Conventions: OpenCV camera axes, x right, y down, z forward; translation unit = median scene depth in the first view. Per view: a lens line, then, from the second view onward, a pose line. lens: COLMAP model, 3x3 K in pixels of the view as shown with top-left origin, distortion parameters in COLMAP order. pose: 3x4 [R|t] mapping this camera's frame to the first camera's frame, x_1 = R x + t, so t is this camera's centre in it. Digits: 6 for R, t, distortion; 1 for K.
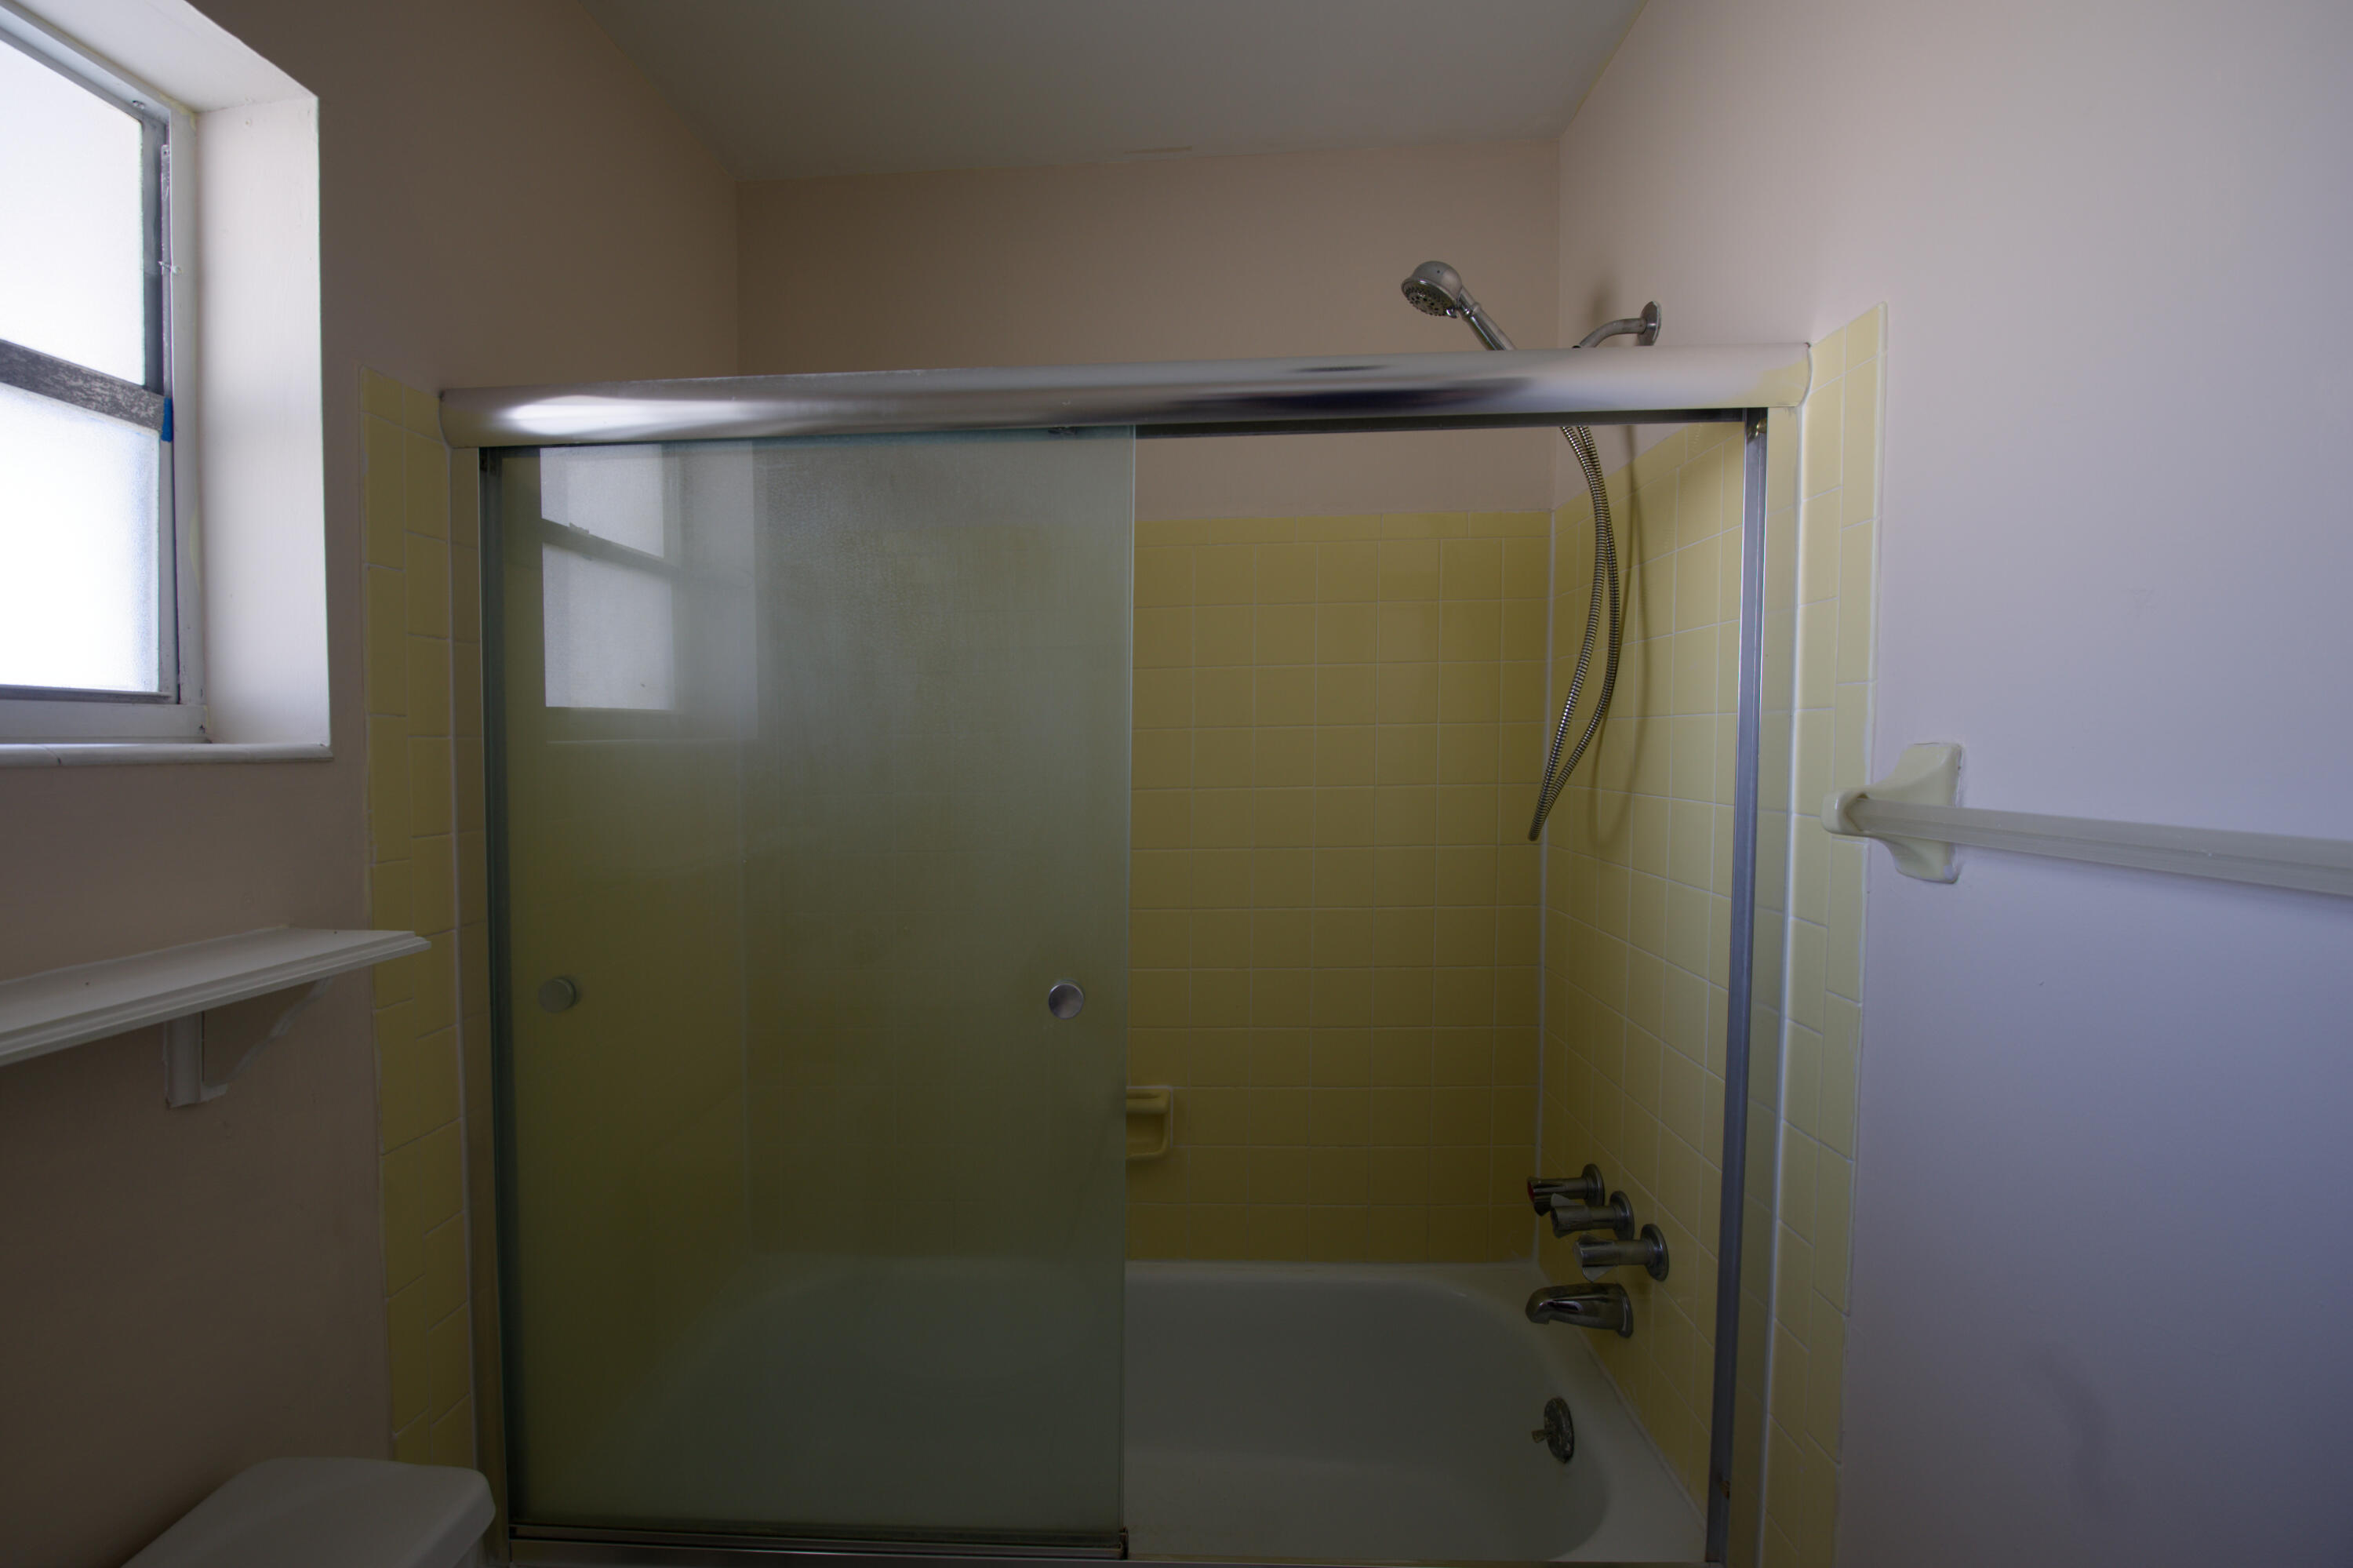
lens RADIAL K [[996.6, 0, 1174.6], [0, 996.6, 764.9], [0, 0, 1]] dist [-0.012882, -0.000359]
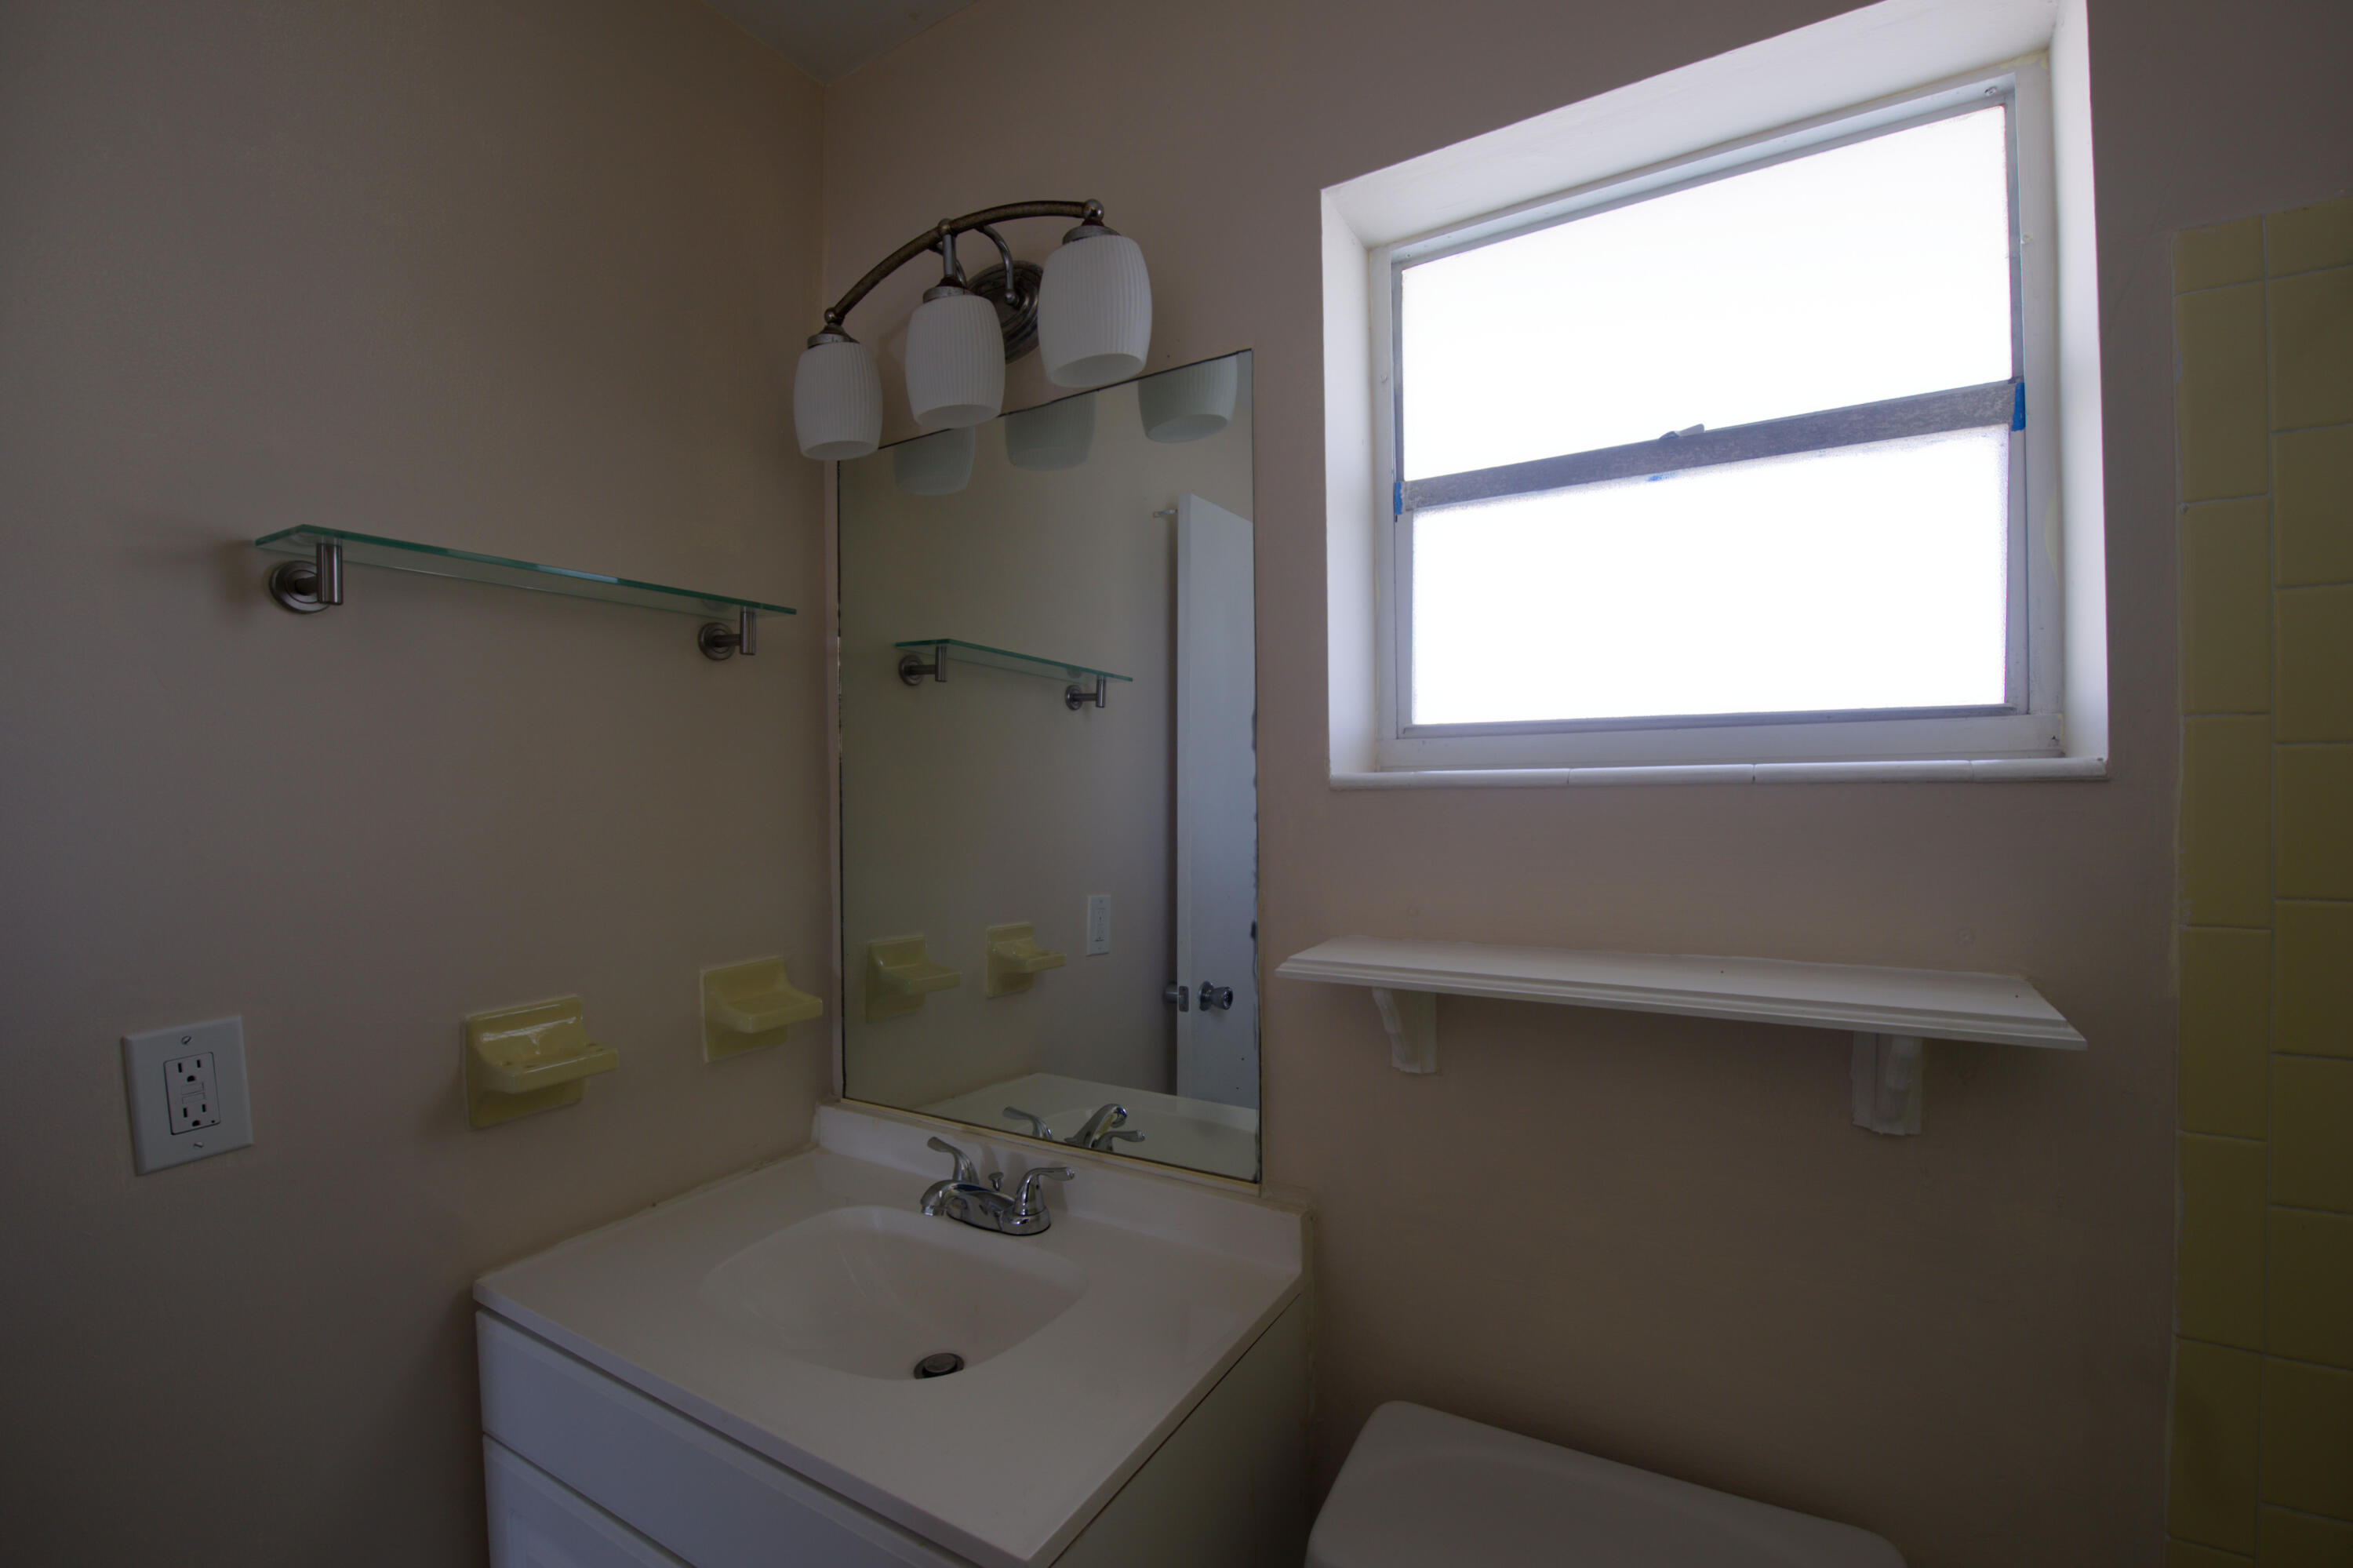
lens RADIAL K [[996.6, 0, 1174.6], [0, 996.6, 764.9], [0, 0, 1]] dist [-0.012882, -0.000359]
pose [[-0.473202, 0.004972, -0.880940, 0.166629], [0.001419, 0.999987, 0.004882, -0.020876], [0.880953, 0.001060, -0.473203, 0.738695]]
